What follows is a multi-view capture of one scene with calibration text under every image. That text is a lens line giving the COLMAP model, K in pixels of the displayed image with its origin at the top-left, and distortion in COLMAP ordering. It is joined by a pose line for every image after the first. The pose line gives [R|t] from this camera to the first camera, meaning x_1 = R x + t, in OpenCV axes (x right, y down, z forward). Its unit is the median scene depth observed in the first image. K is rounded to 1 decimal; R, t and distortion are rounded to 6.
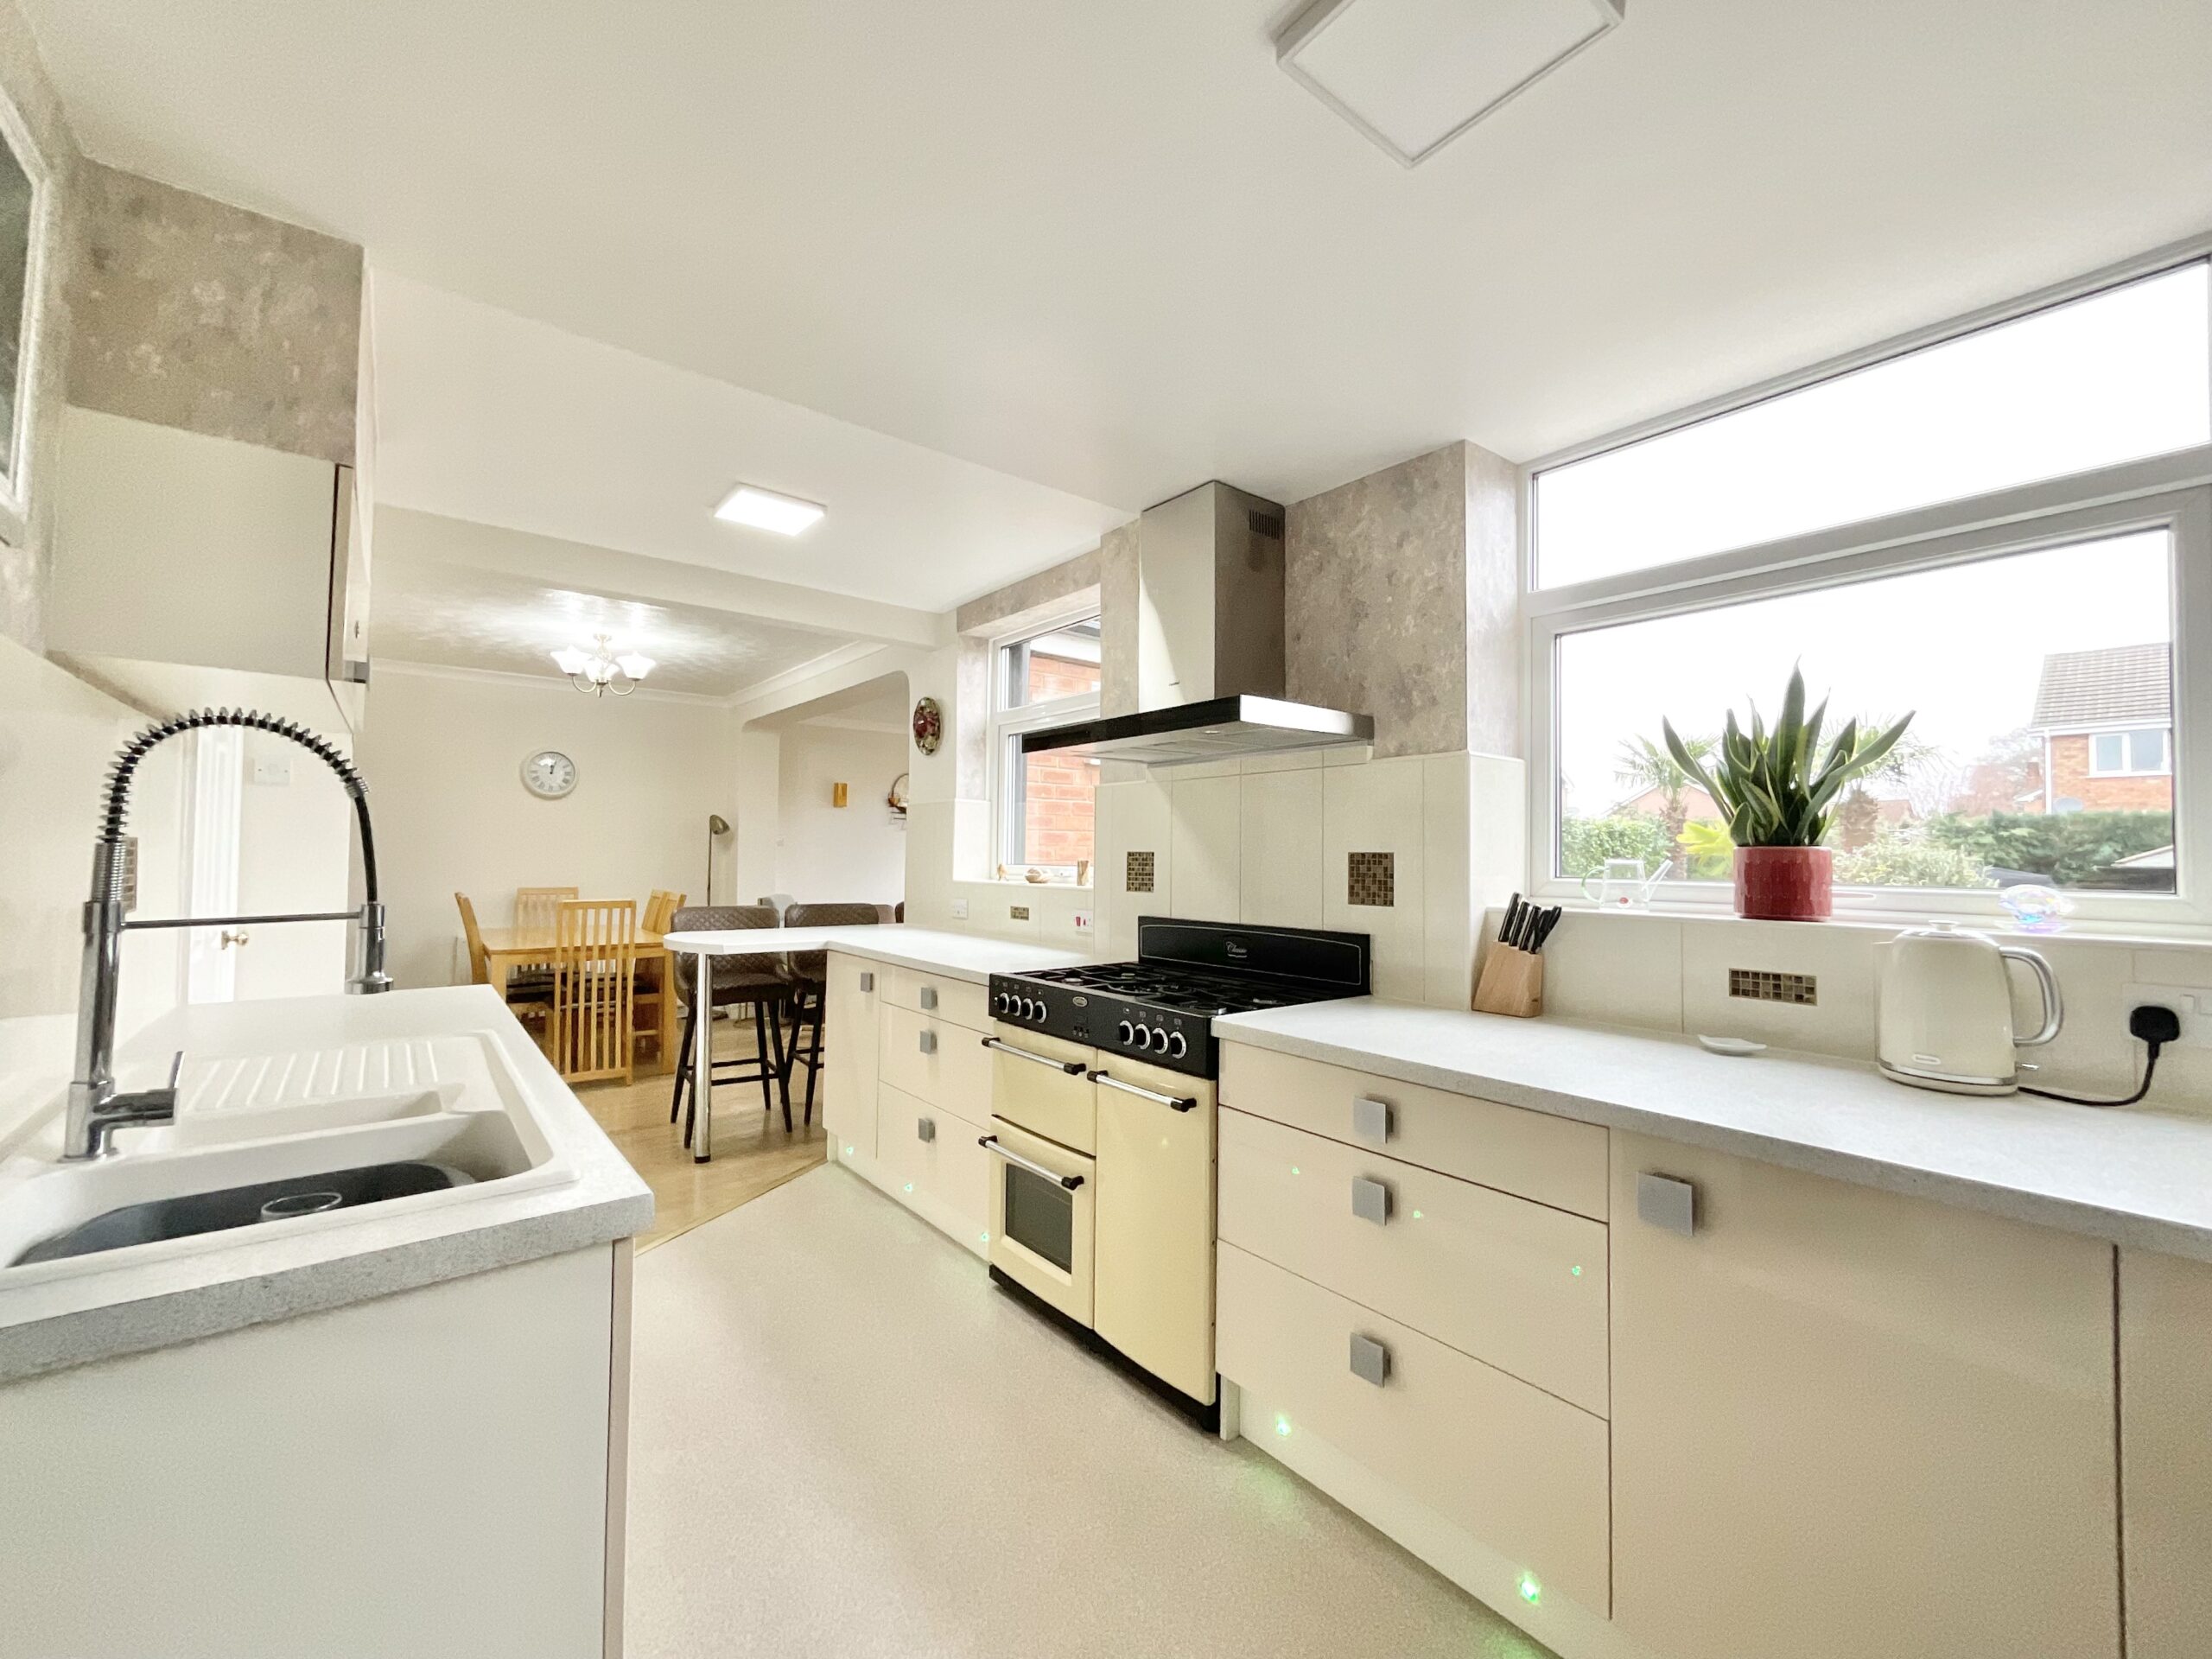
lens RADIAL K [[901.4, 0, 1106.0], [0, 901.4, 829.5], [0, 0, 1]] dist [-0.002892, -0.000581]
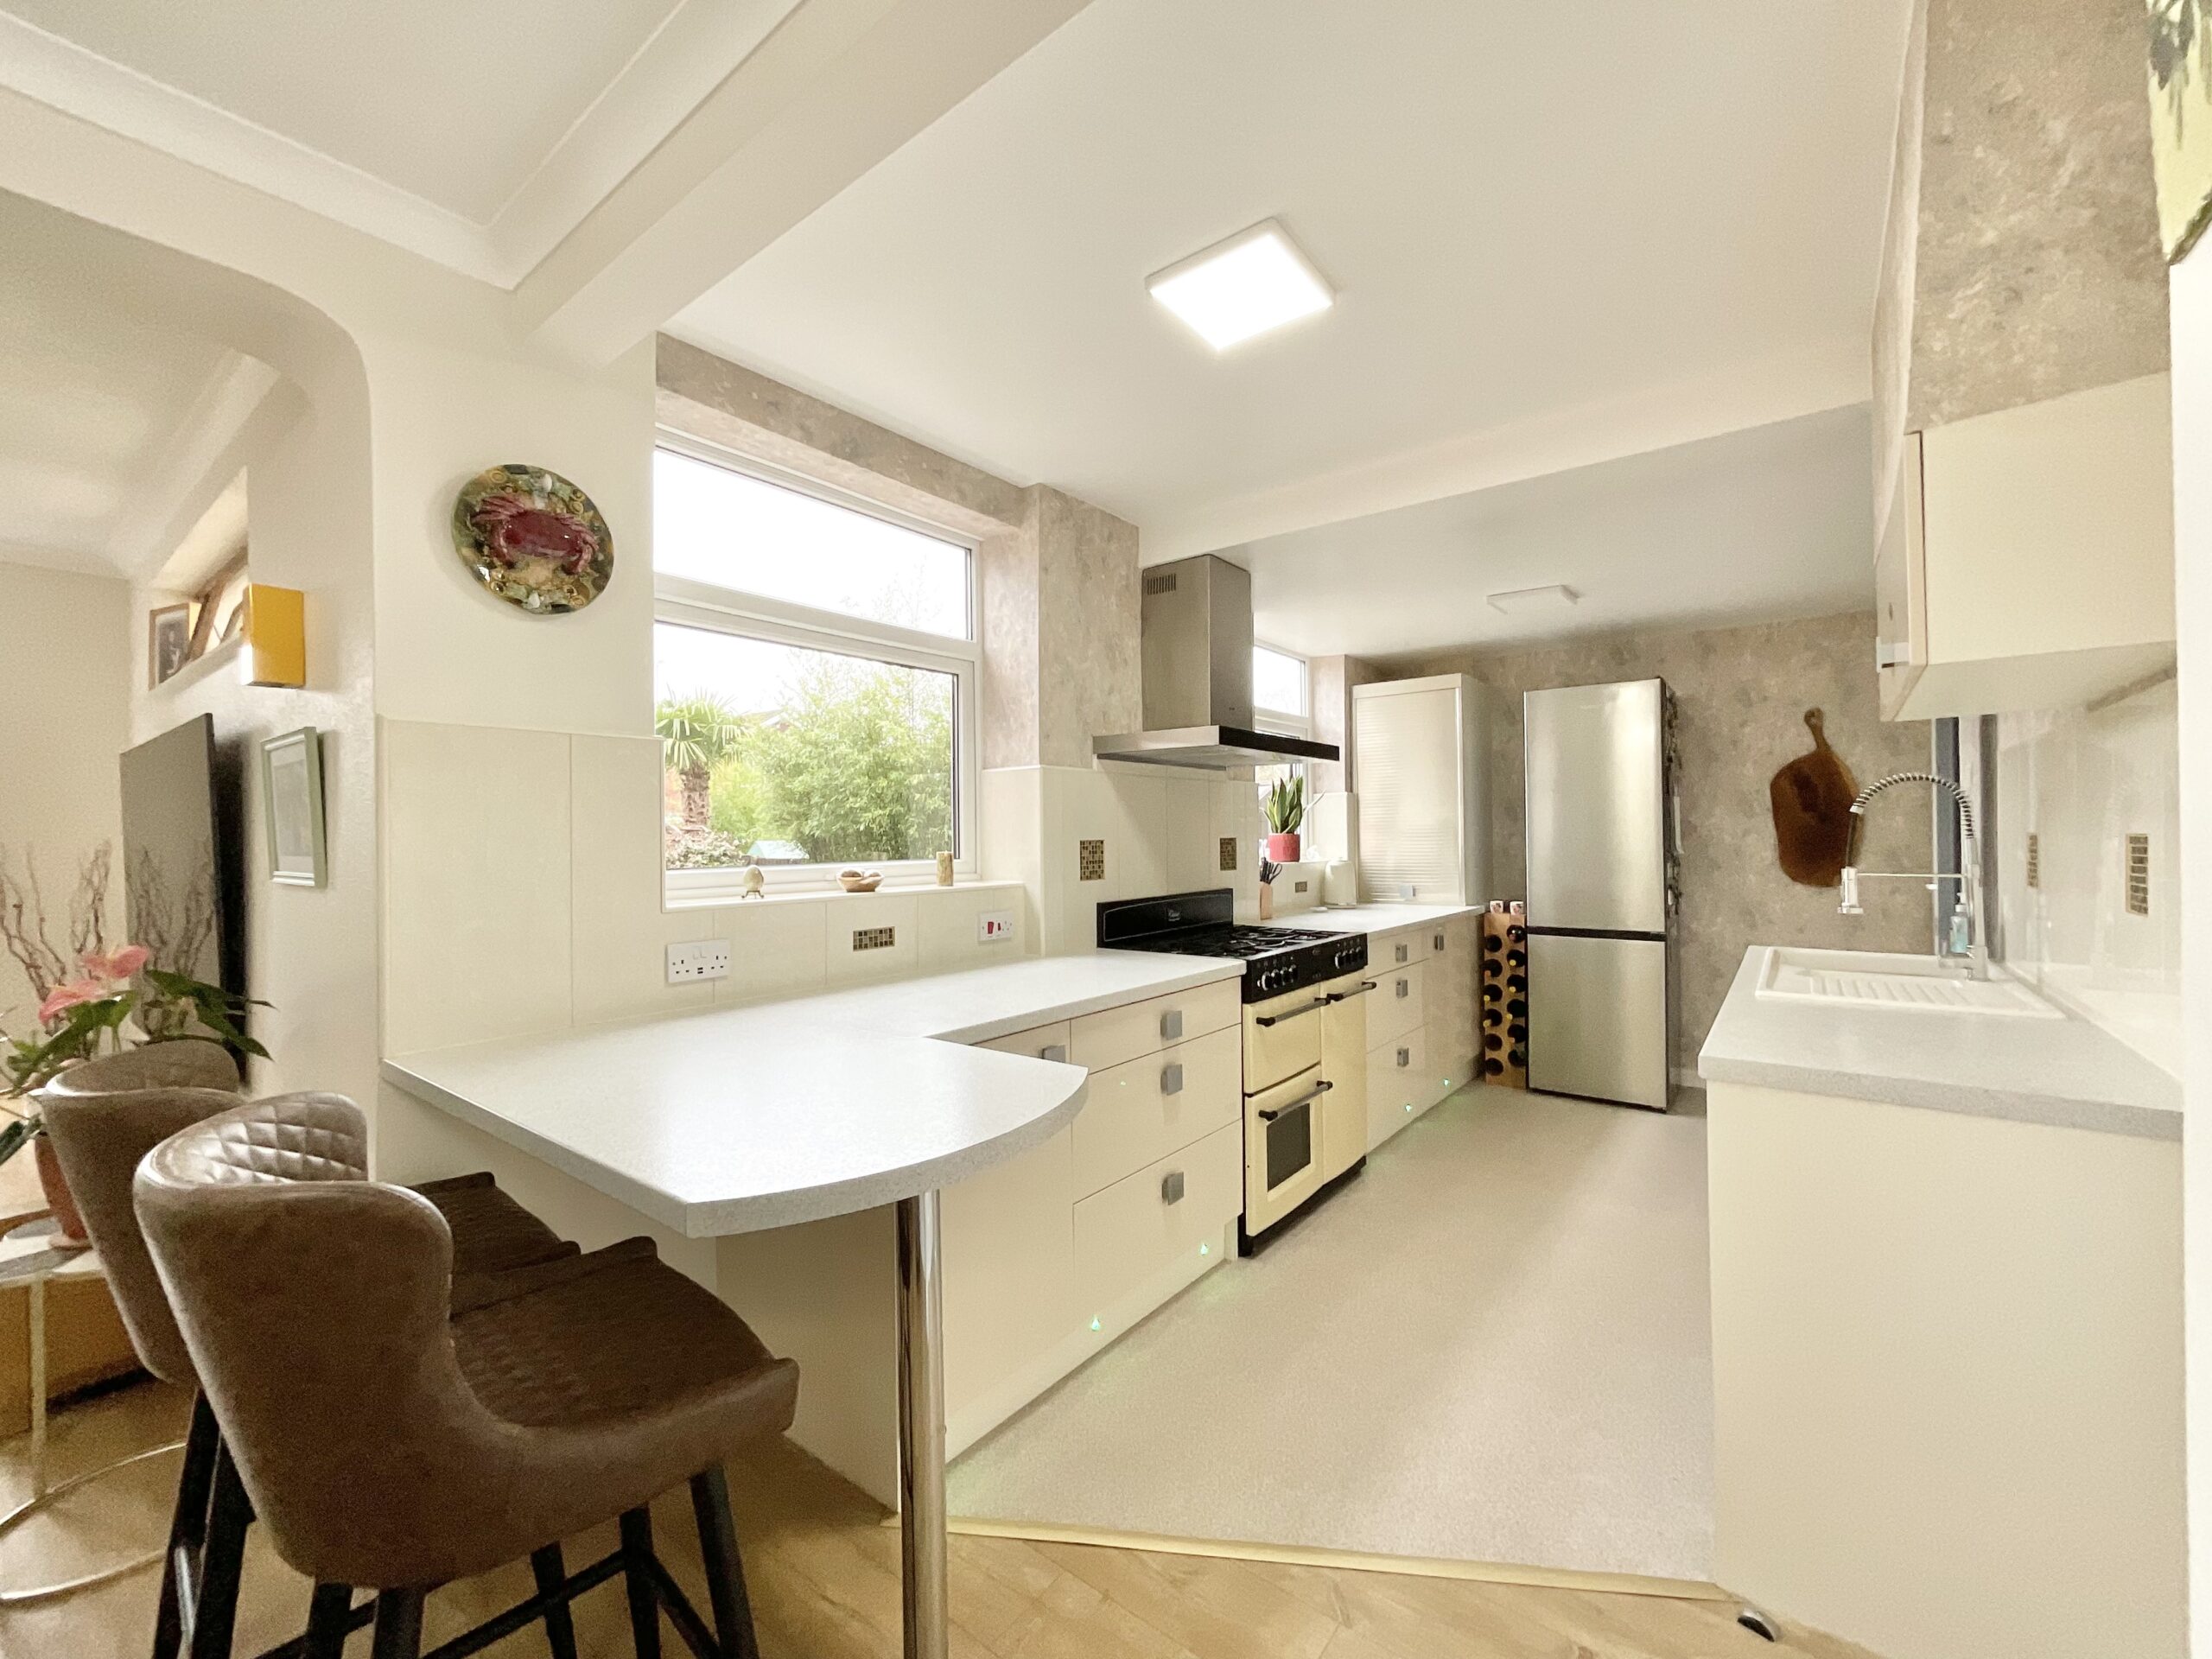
lens RADIAL K [[901.4, 0, 1106.0], [0, 901.4, 829.5], [0, 0, 1]] dist [-0.002892, -0.000581]
pose [[-0.237721, -0.001414, 0.971332, -0.931519], [-0.020913, 0.999775, -0.003662, 0.015907], [-0.971108, -0.021184, -0.237697, 1.208455]]
